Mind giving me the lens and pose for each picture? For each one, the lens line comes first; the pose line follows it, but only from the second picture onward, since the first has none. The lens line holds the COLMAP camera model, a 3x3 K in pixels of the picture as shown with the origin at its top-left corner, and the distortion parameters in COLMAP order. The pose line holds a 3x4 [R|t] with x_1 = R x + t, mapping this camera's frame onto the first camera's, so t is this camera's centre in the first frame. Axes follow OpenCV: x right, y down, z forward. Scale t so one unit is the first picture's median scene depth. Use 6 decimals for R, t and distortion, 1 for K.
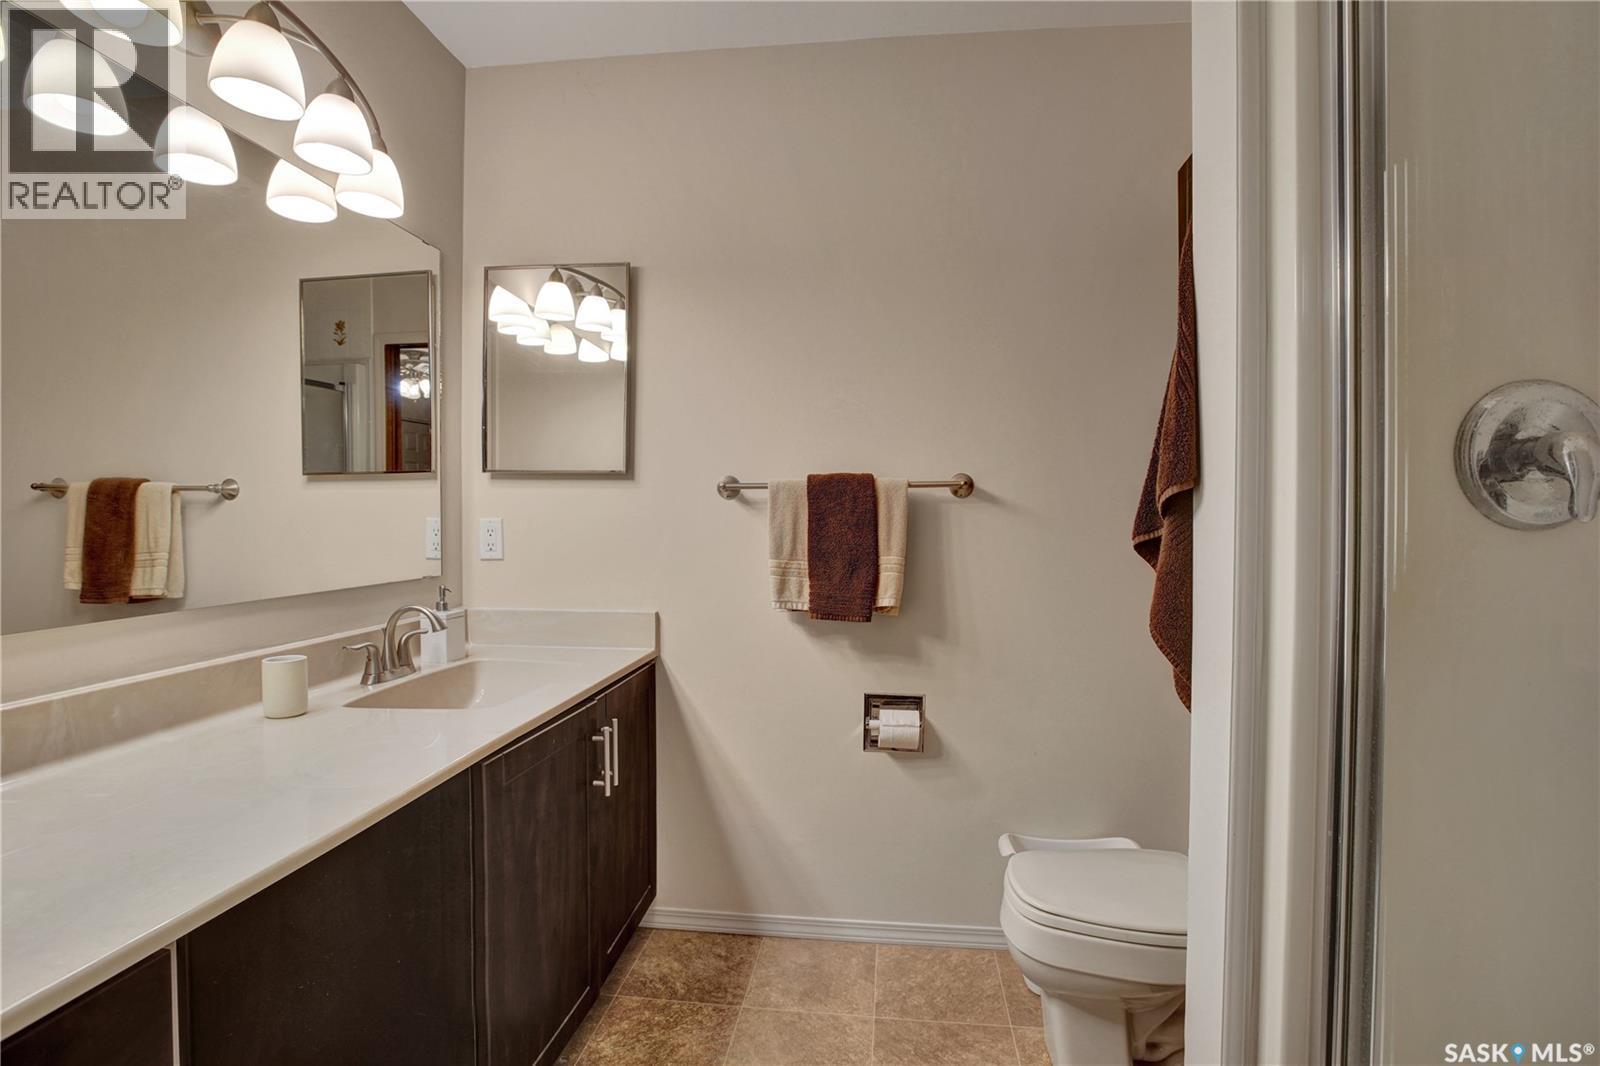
lens RADIAL K [[753.0, 0, 803.8], [0, 753.0, 539.7], [0, 0, 1]] dist [-0.035950, 0.007482]
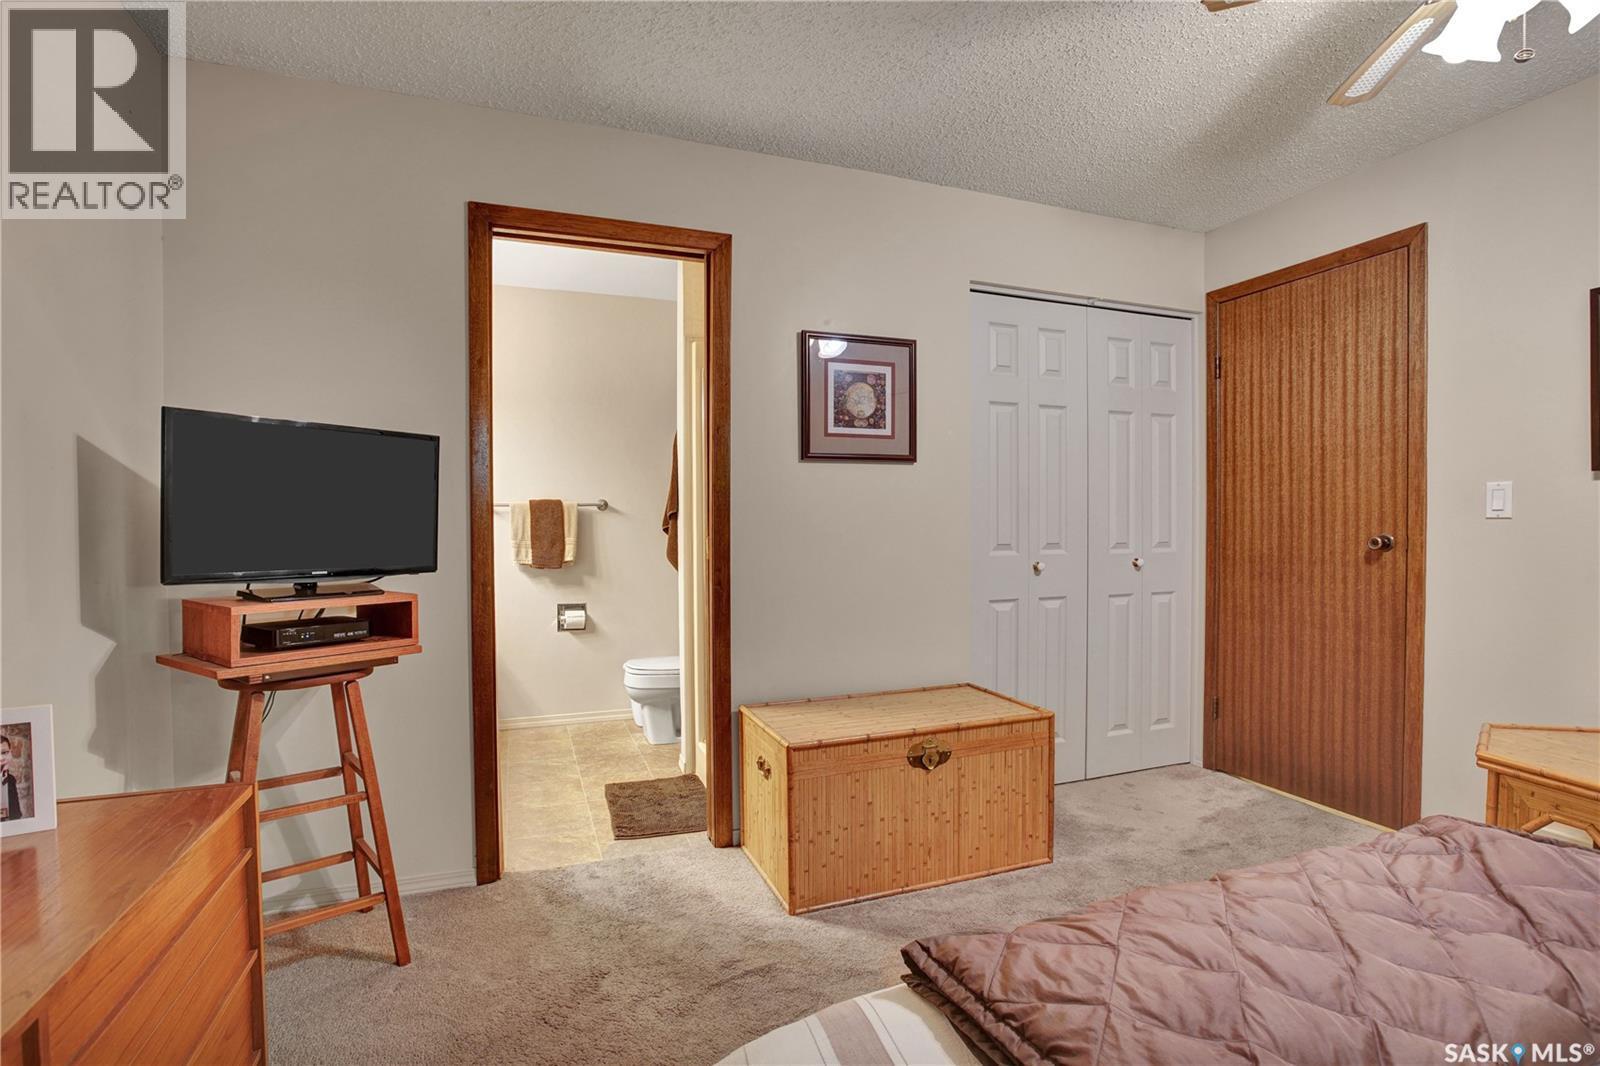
lens RADIAL K [[753.0, 0, 800.9], [0, 753.0, 532.9], [0, 0, 1]] dist [-0.035950, 0.007482]
pose [[0.873560, -0.015992, 0.486454, -0.352868], [0.017232, 0.999850, 0.001925, 0.014802], [-0.486412, 0.006701, 0.873704, -1.202502]]
